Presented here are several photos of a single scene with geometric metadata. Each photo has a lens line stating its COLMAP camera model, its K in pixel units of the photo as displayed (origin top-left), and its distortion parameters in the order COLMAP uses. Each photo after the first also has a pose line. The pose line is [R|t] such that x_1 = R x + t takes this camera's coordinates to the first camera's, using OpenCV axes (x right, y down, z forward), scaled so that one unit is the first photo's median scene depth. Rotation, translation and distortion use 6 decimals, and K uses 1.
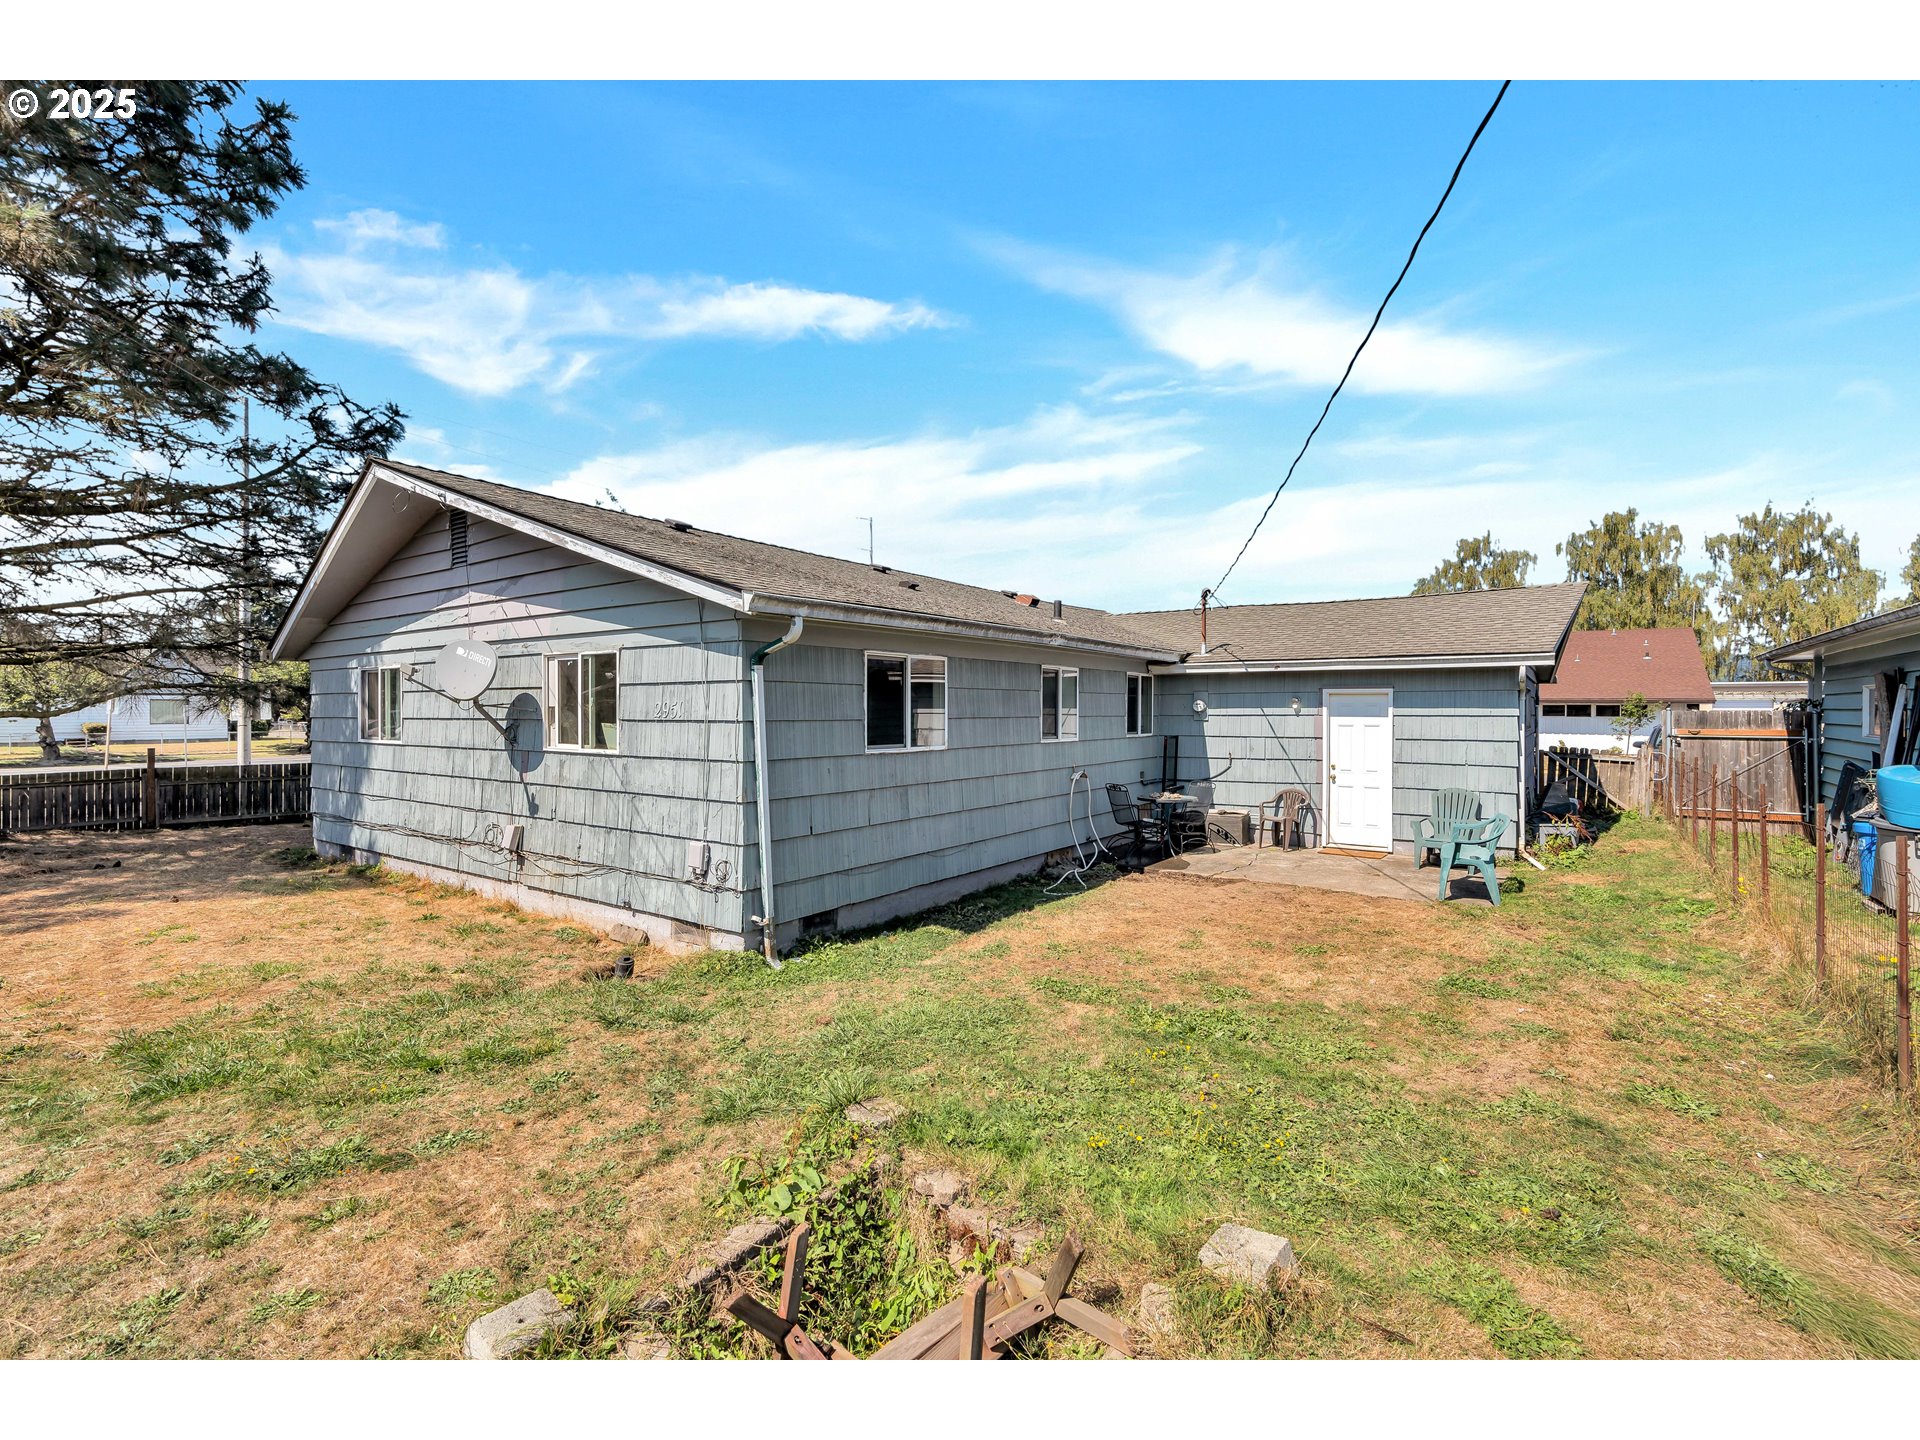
lens RADIAL K [[869.4, 0, 960.0], [0, 869.4, 720.0], [0, 0, 1]] dist [-0.006402, 0.000497]
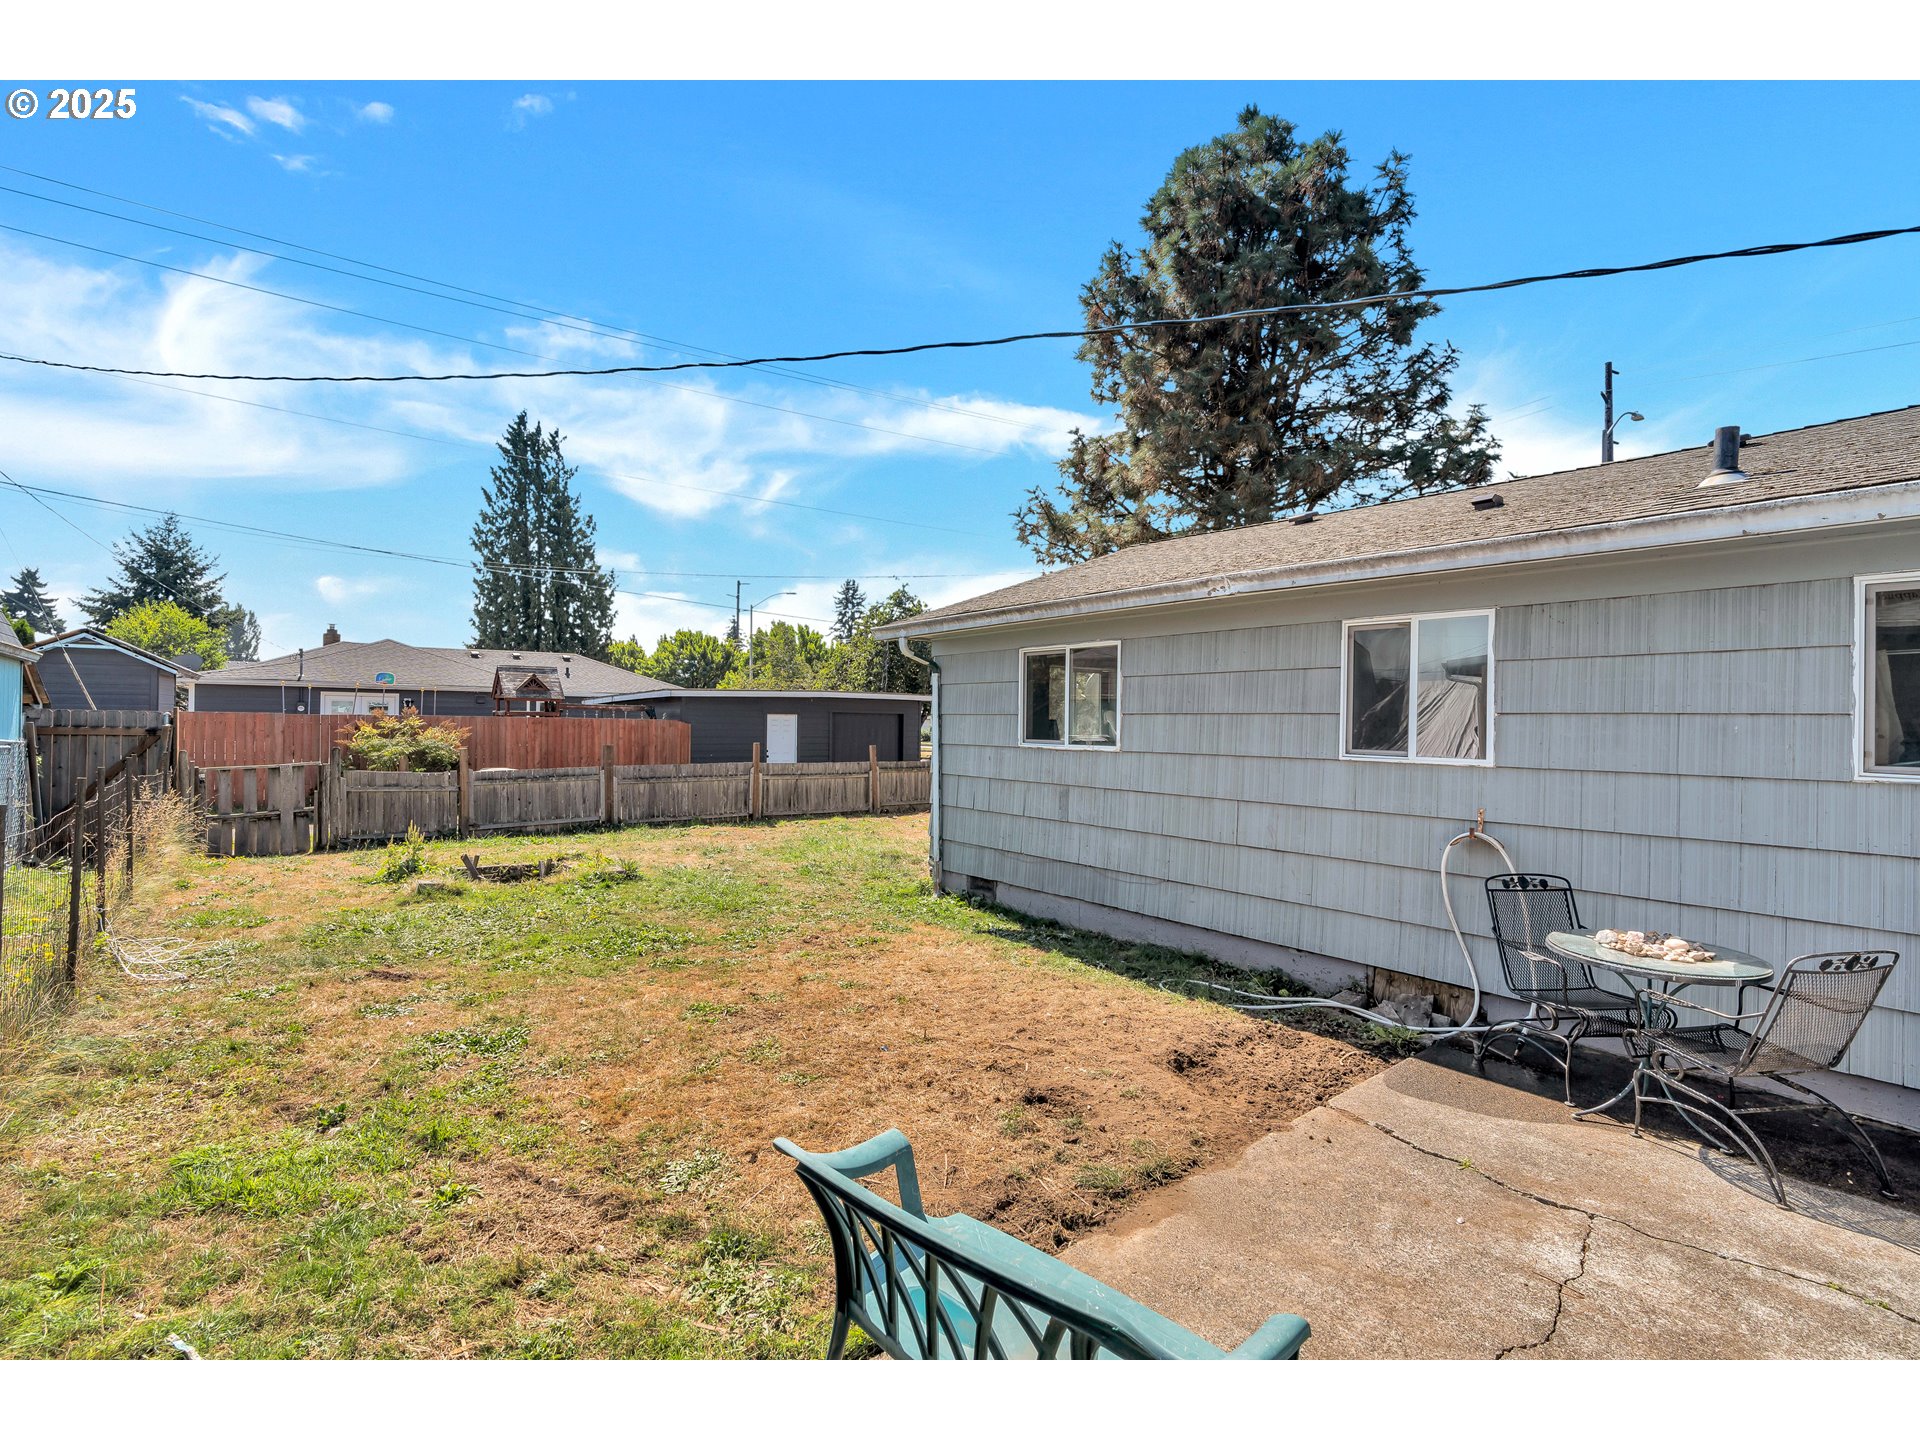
lens RADIAL K [[869.4, 0, 960.0], [0, 869.4, 720.0], [0, 0, 1]] dist [-0.006402, 0.000497]
pose [[-0.277131, 0.009512, -0.960785, 0.603924], [-0.005031, 0.999923, 0.011351, -0.003158], [0.960819, 0.007979, -0.277062, 0.801236]]
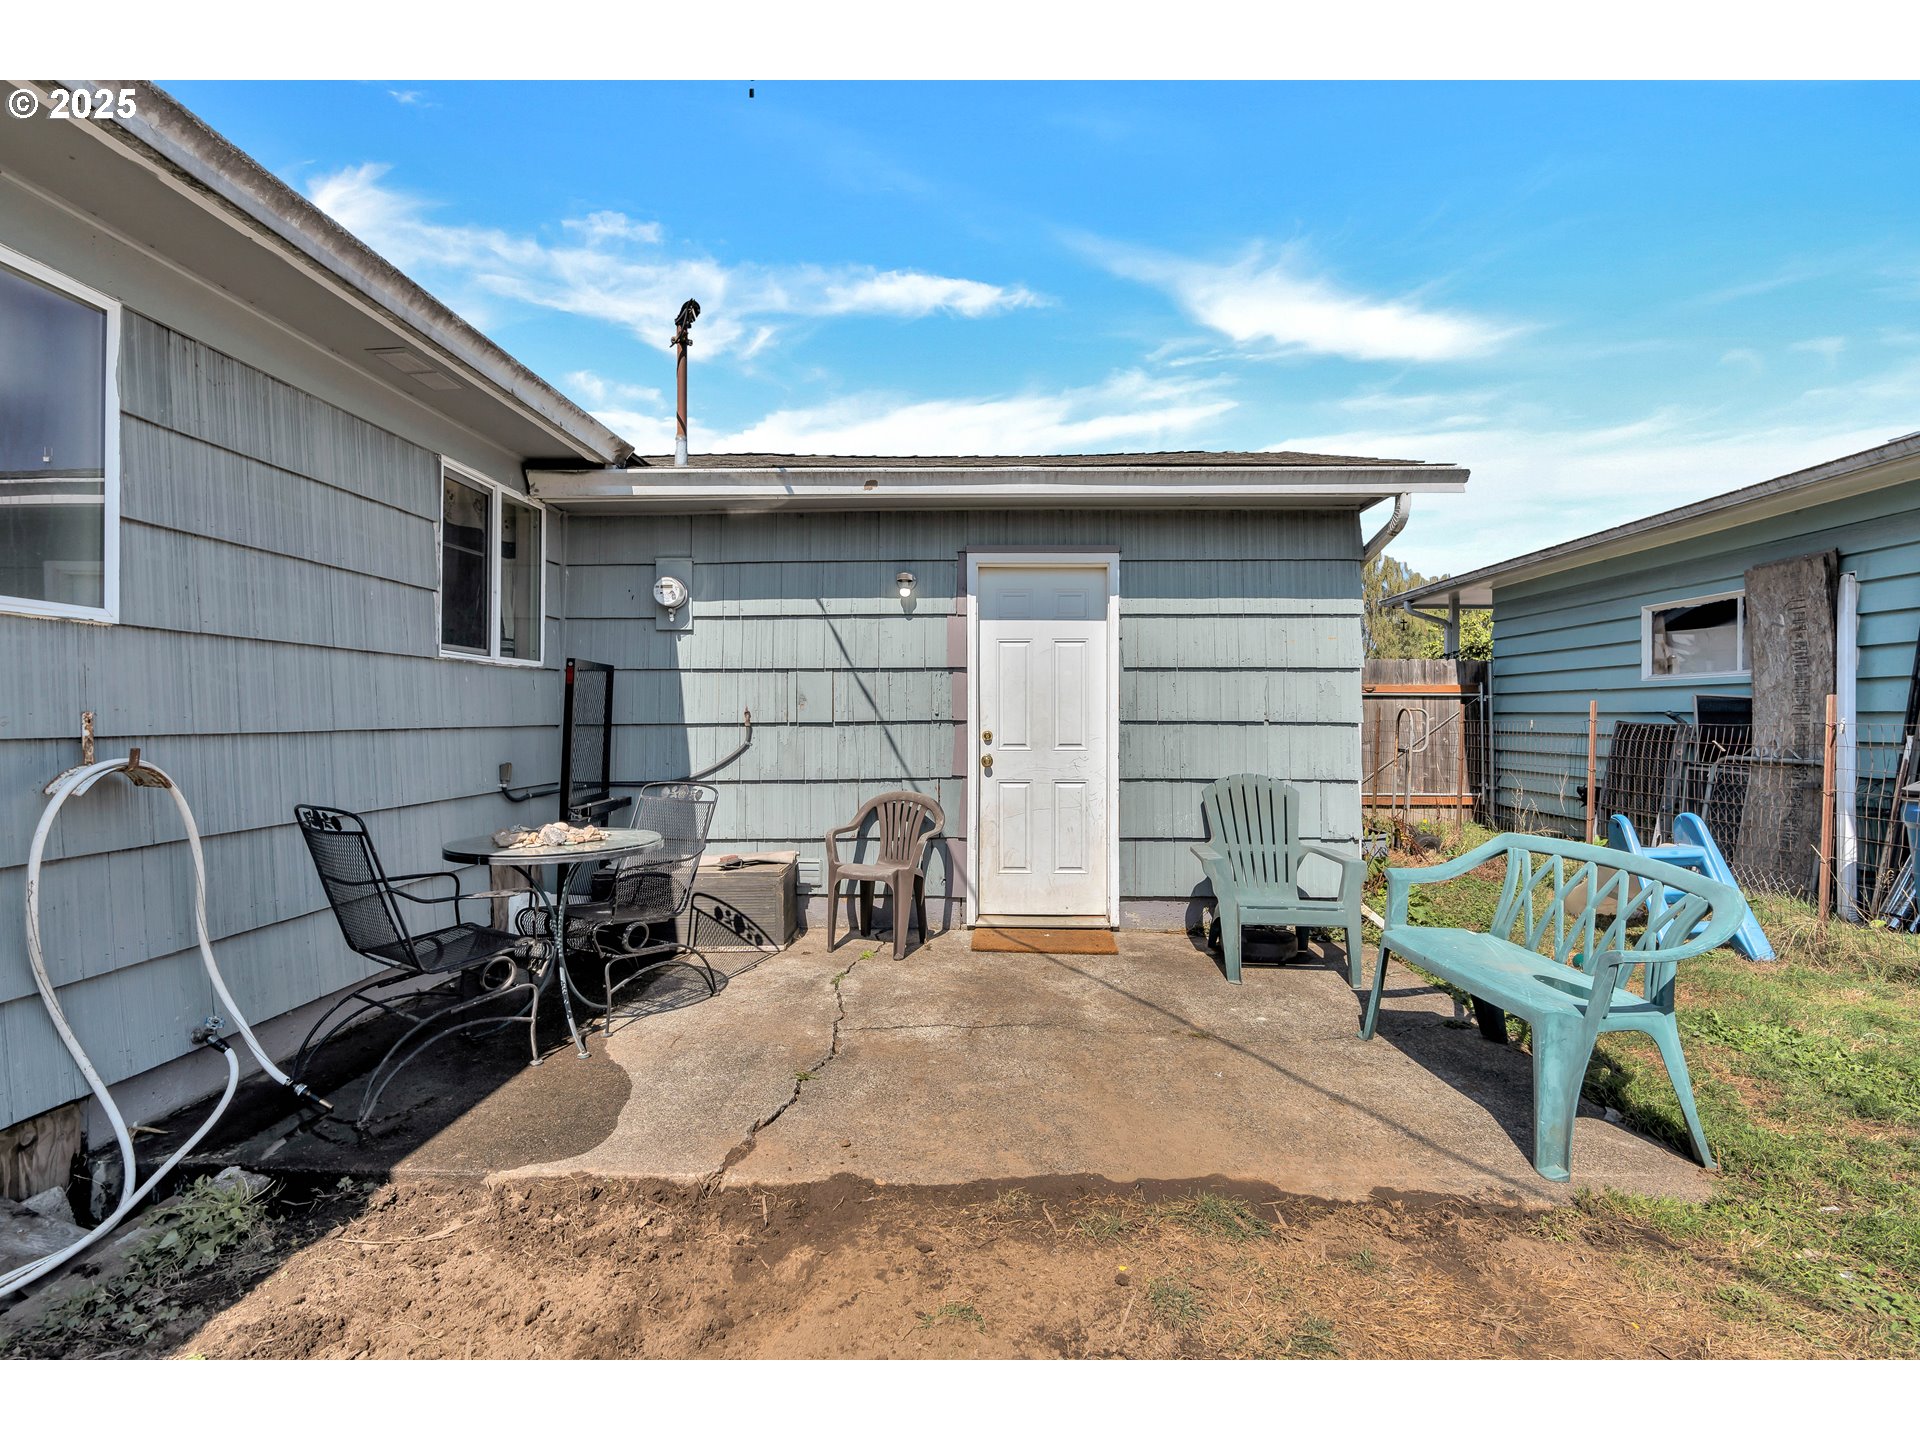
lens RADIAL K [[869.4, 0, 960.0], [0, 869.4, 720.0], [0, 0, 1]] dist [-0.006402, 0.000497]
pose [[0.832396, 0.000170, 0.554182, 0.181656], [0.002052, 0.999992, -0.003390, 0.046868], [-0.554178, 0.003959, 0.832389, 0.651596]]
